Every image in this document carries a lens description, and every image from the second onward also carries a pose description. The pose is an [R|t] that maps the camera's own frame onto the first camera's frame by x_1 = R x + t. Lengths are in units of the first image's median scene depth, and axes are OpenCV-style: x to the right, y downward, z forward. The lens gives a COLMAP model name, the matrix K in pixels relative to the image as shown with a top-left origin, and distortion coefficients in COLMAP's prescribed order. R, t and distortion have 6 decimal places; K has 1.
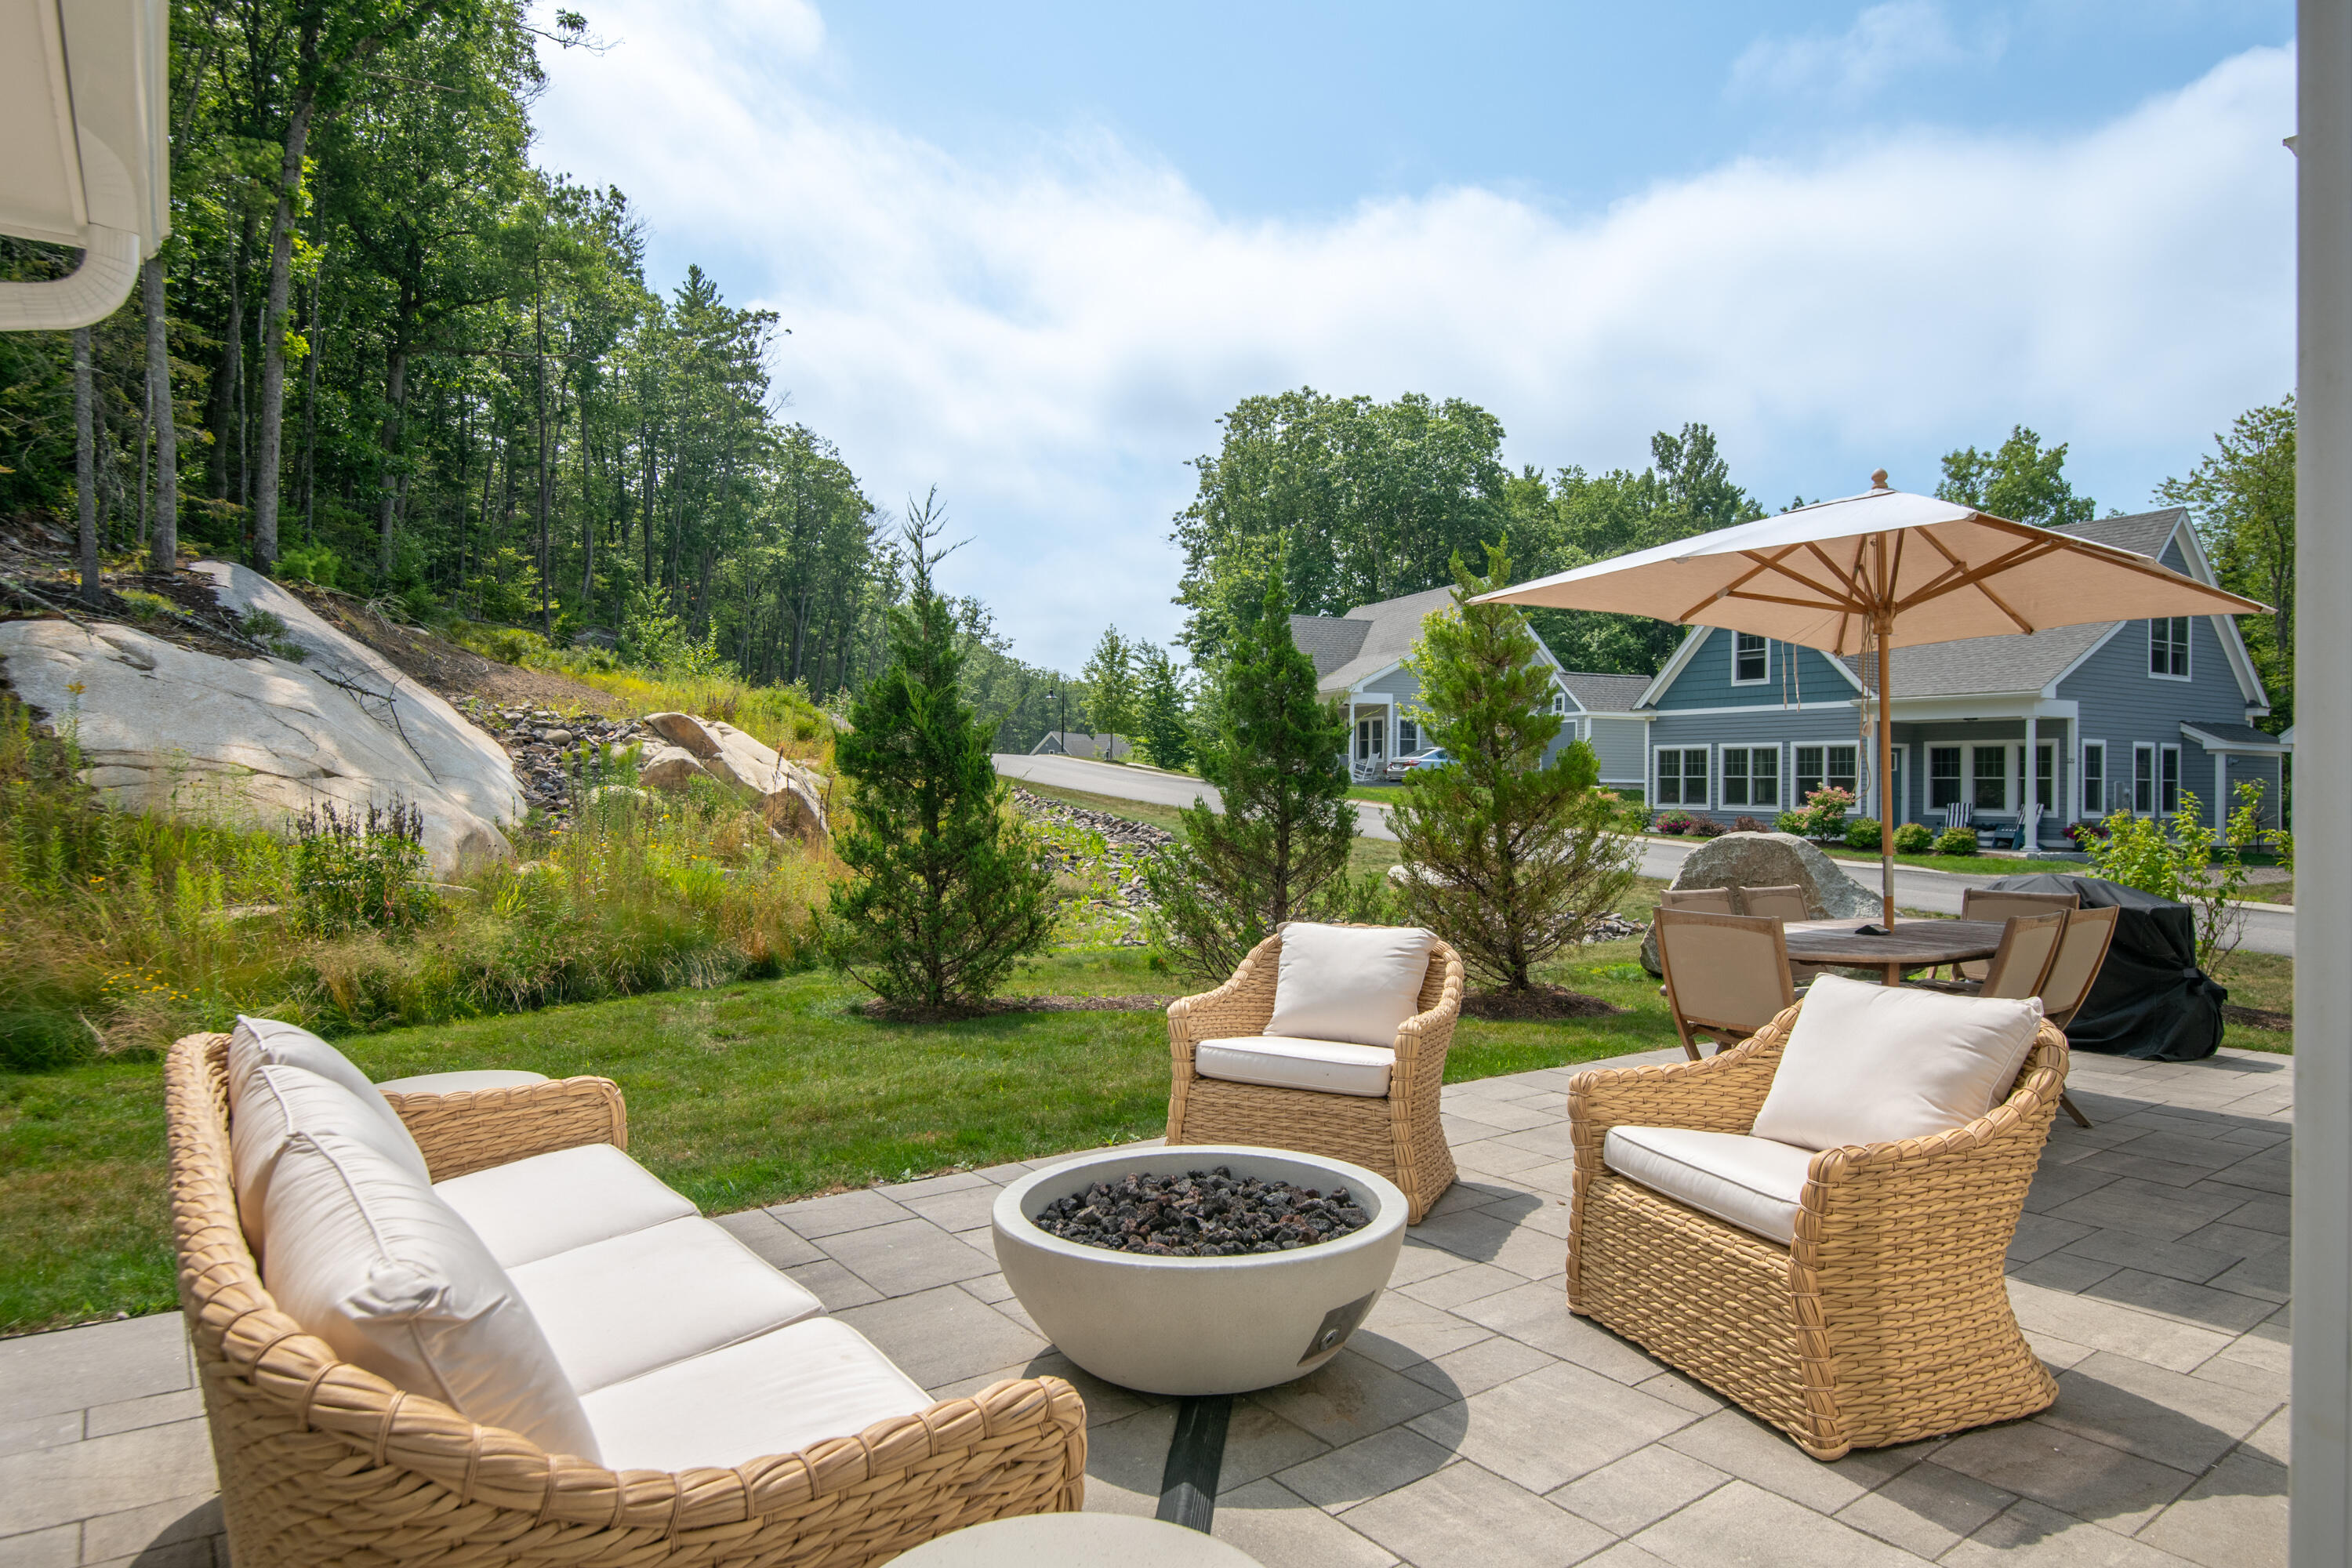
lens RADIAL K [[1318.0, 0, 1181.0], [0, 1318.0, 784.5], [0, 0, 1]] dist [-0.024987, -0.001692]
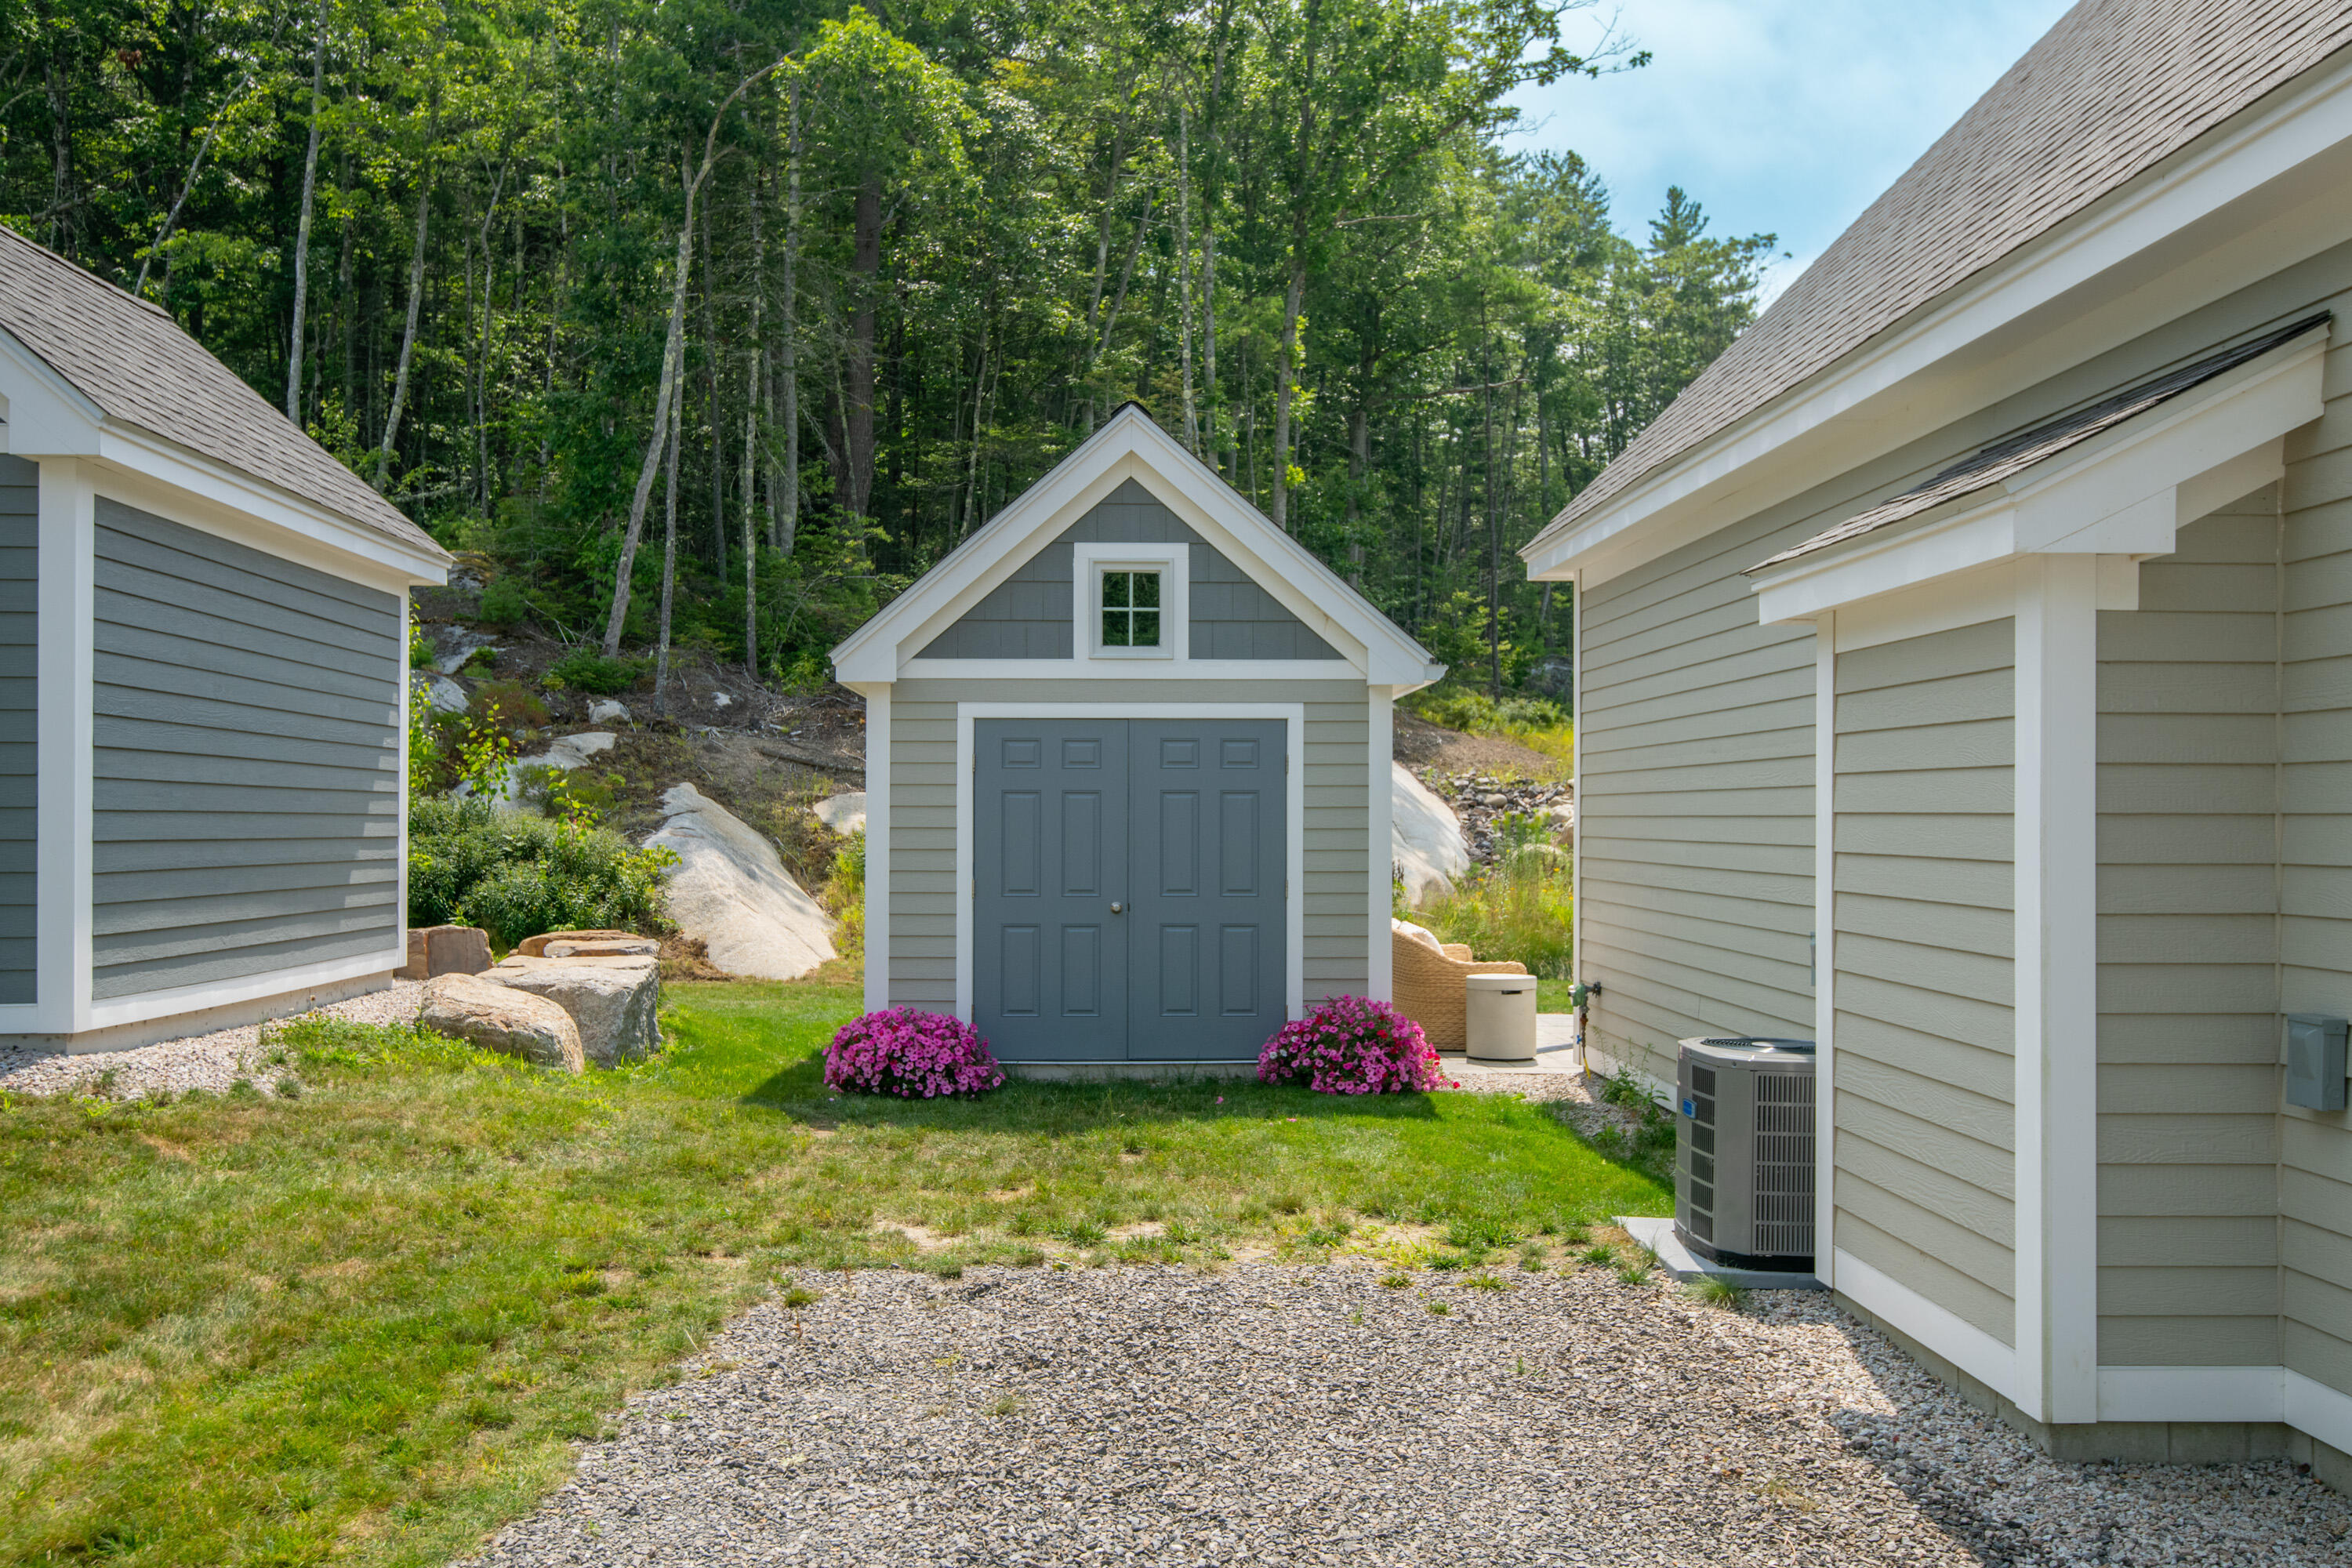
lens RADIAL K [[1950.0, 0, 1188.3], [0, 1950.0, 815.6], [0, 0, 1]] dist [0.055237, 0.003280]
pose [[0.814607, -0.004980, -0.579991, 0.216860], [0.001864, 0.999980, -0.005969, -0.009519], [0.580010, 0.003781, 0.814601, -0.401904]]
